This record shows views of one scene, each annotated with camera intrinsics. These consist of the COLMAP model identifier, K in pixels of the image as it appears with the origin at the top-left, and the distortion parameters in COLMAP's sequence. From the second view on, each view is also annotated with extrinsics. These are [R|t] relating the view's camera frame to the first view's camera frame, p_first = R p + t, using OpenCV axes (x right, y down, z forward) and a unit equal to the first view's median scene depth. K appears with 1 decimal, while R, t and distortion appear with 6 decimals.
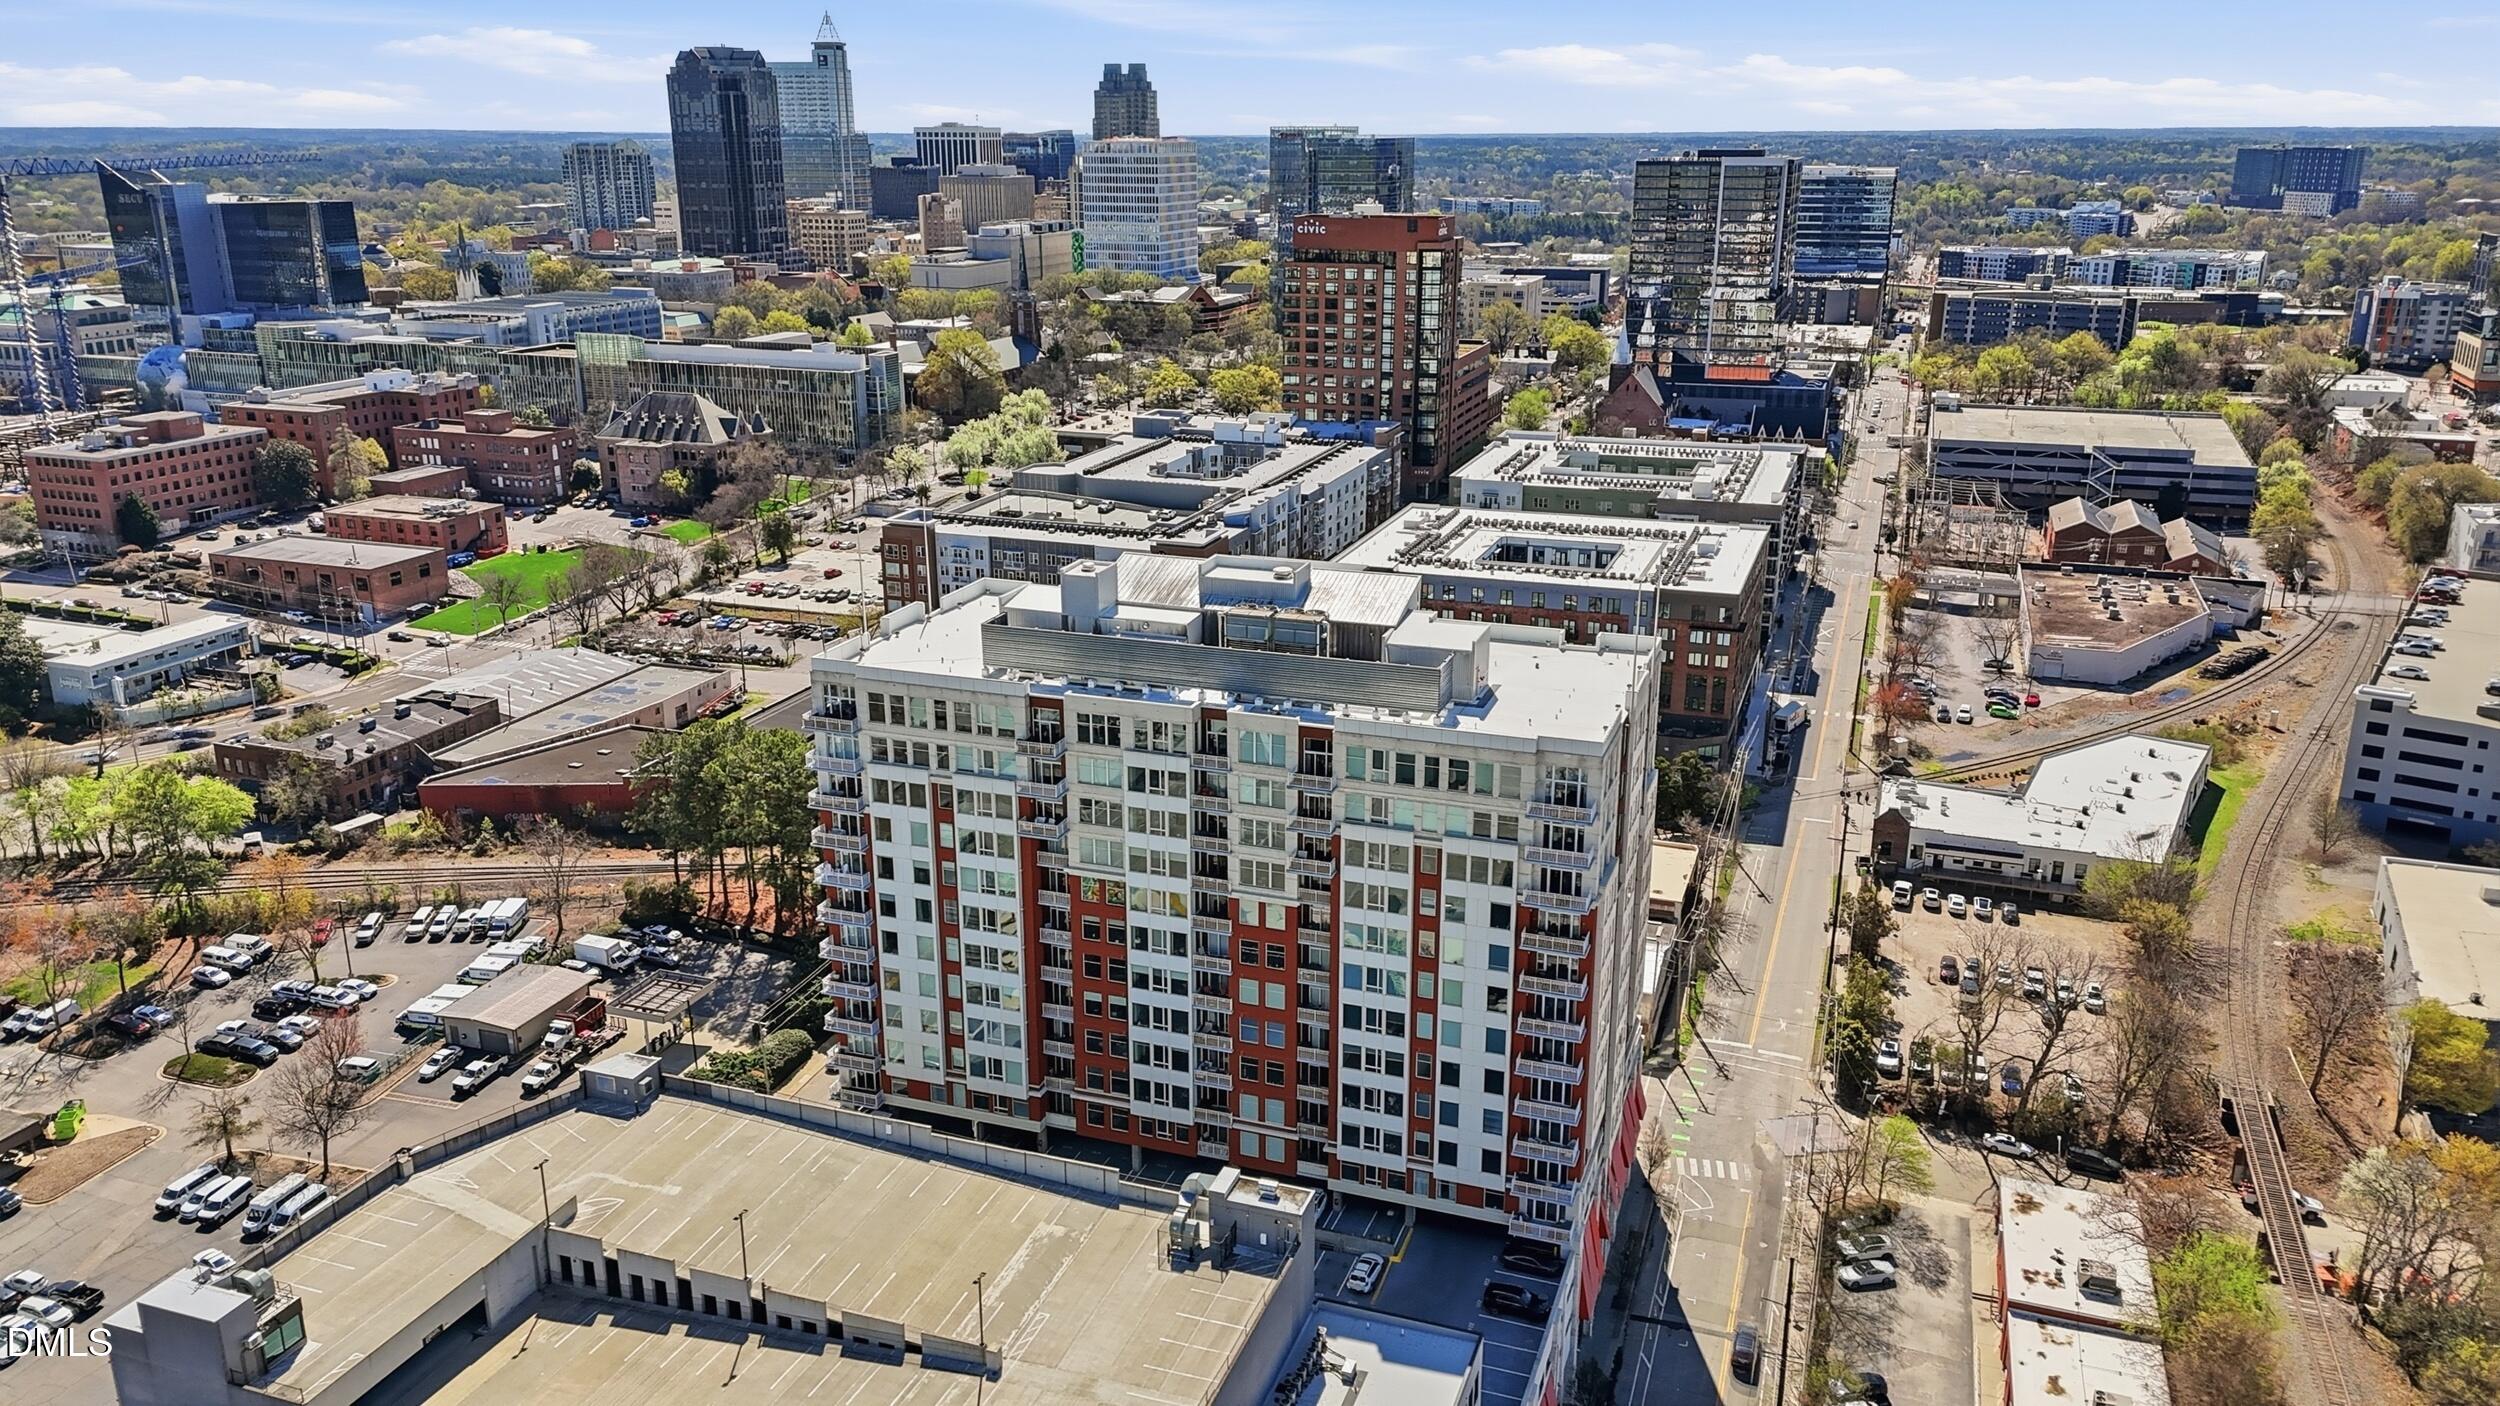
lens RADIAL K [[1807.8, 0, 1272.2], [0, 1807.8, 698.0], [0, 0, 1]] dist [0.065559, -0.061638]
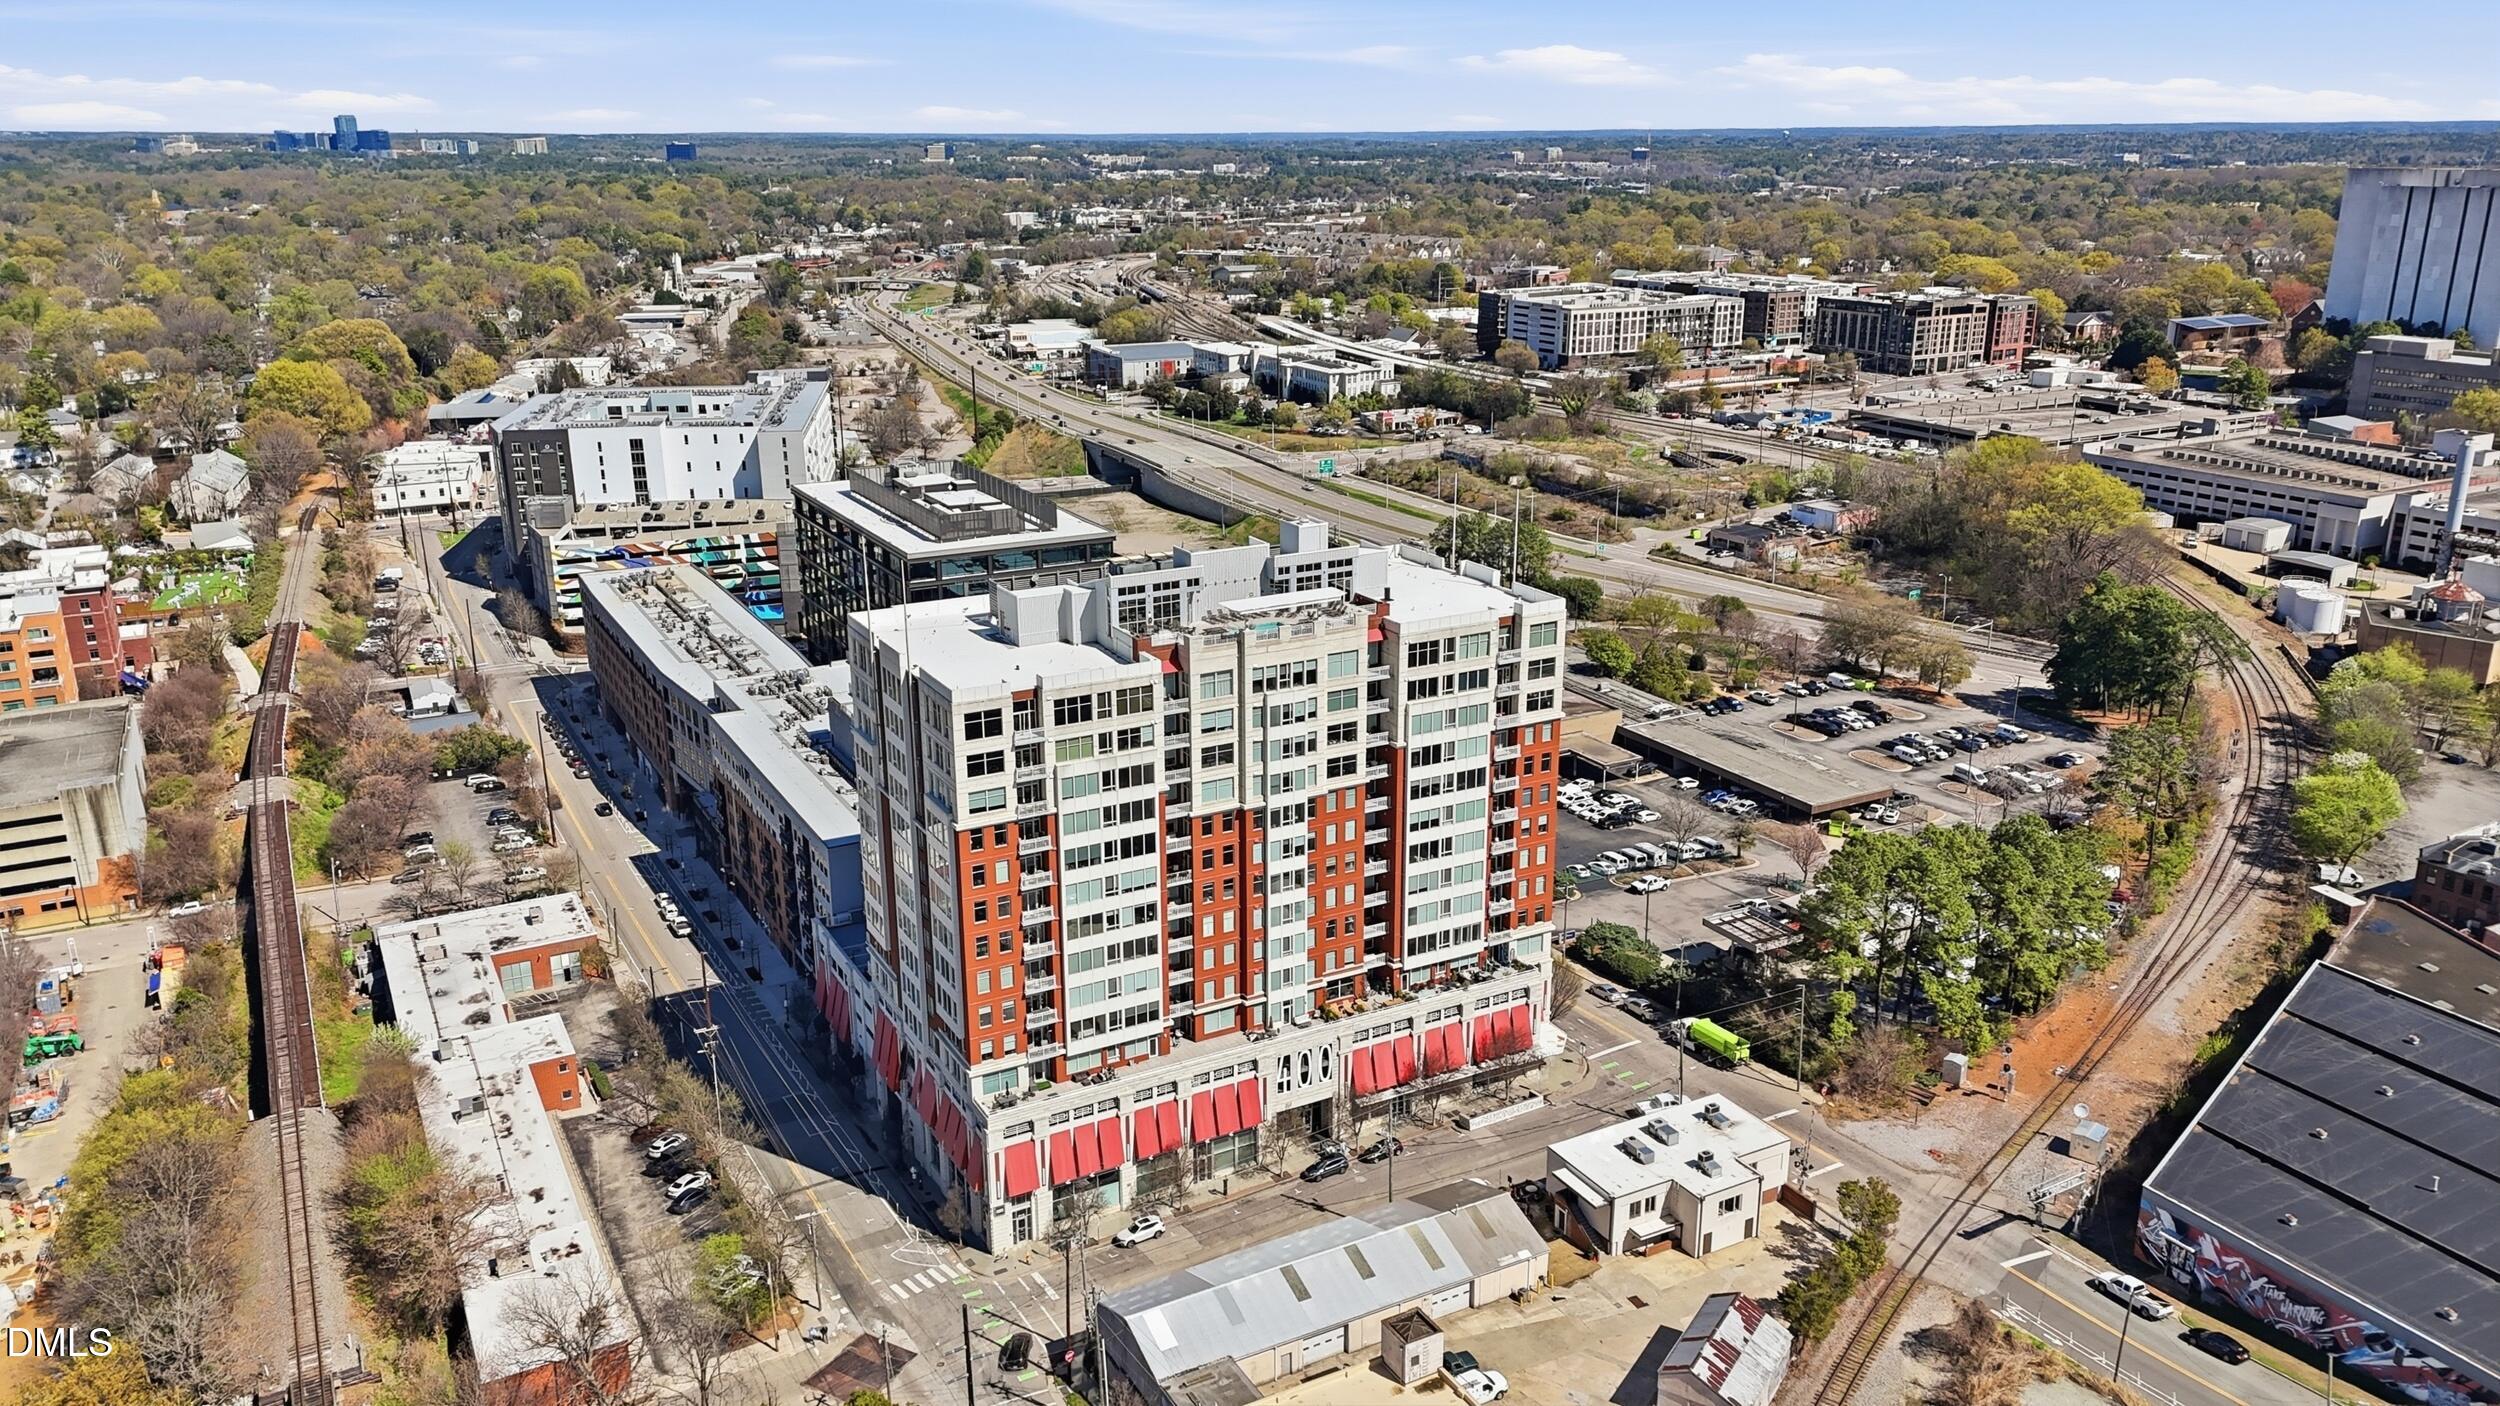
lens RADIAL K [[1807.8, 0, 1244.9], [0, 1807.8, 705.2], [0, 0, 1]] dist [0.065559, -0.061638]
pose [[-0.660689, 0.228376, -0.715077, 0.410982], [-0.215551, 0.854762, 0.472143, -0.265064], [0.719047, 0.466075, -0.515505, 0.816580]]
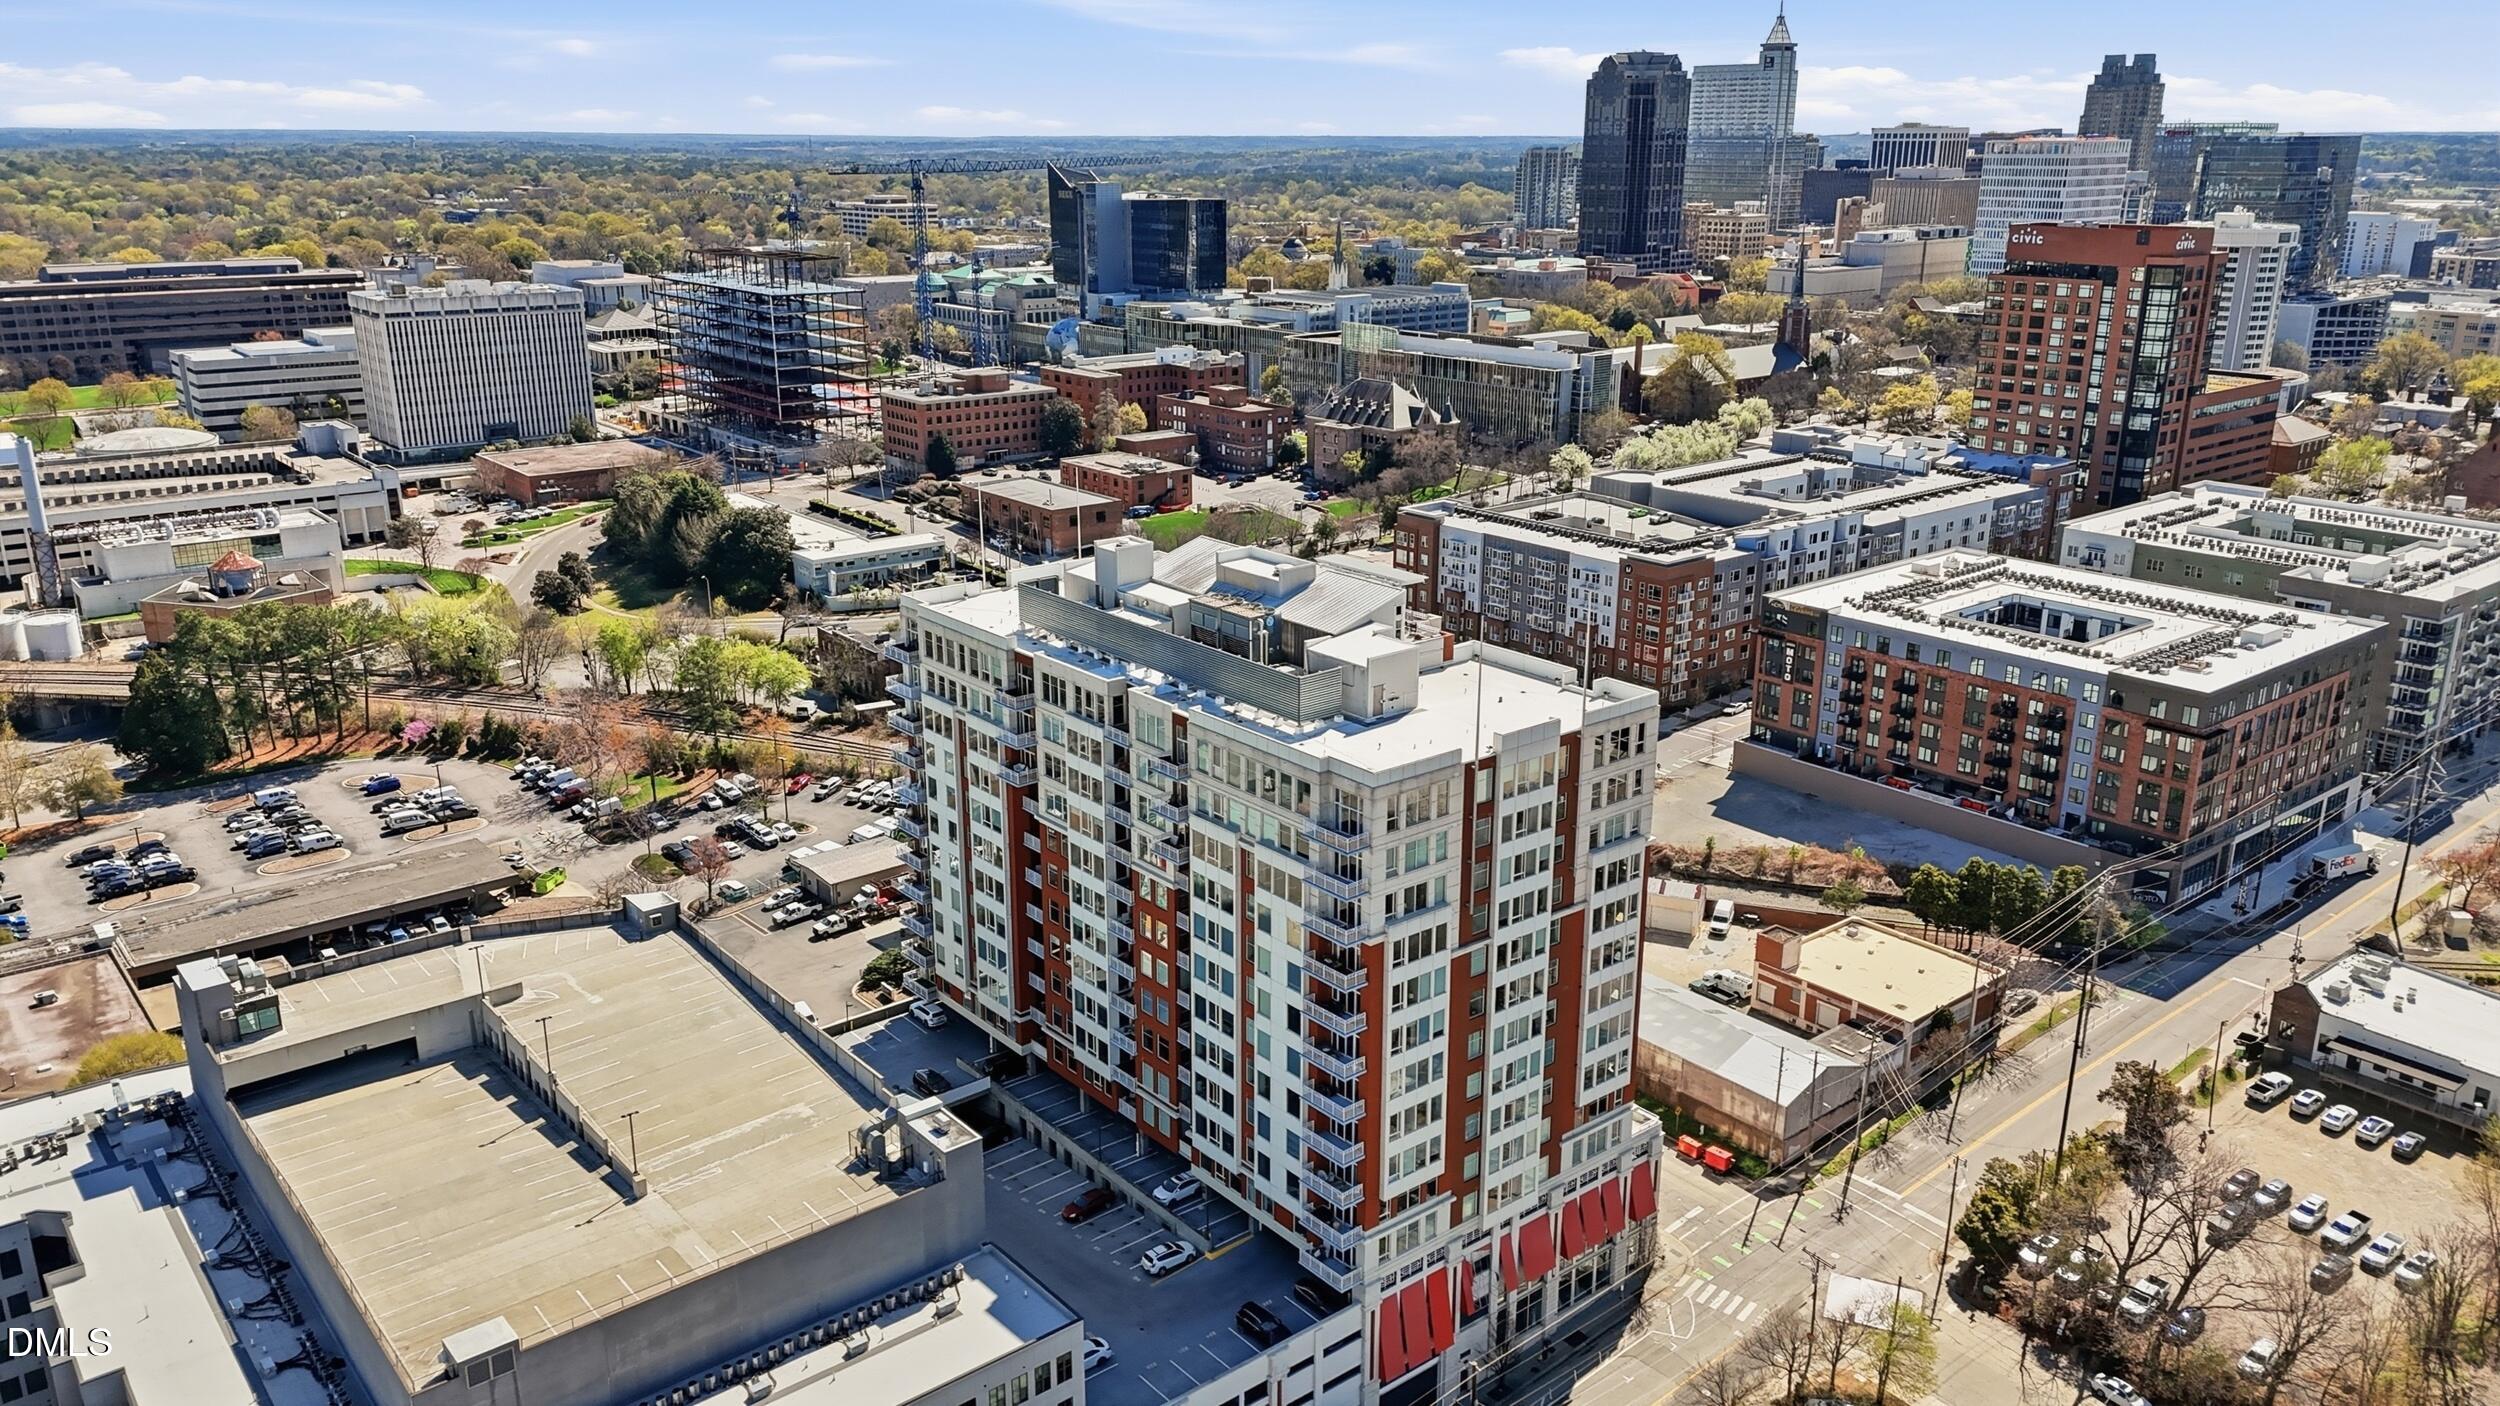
lens RADIAL K [[1807.8, 0, 1244.2], [0, 1807.8, 712.0], [0, 0, 1]] dist [0.065559, -0.061638]
pose [[0.857427, 0.155807, -0.490452, 0.242083], [-0.153199, 0.987135, 0.045766, -0.016547], [0.491273, 0.035896, 0.870265, 0.057768]]
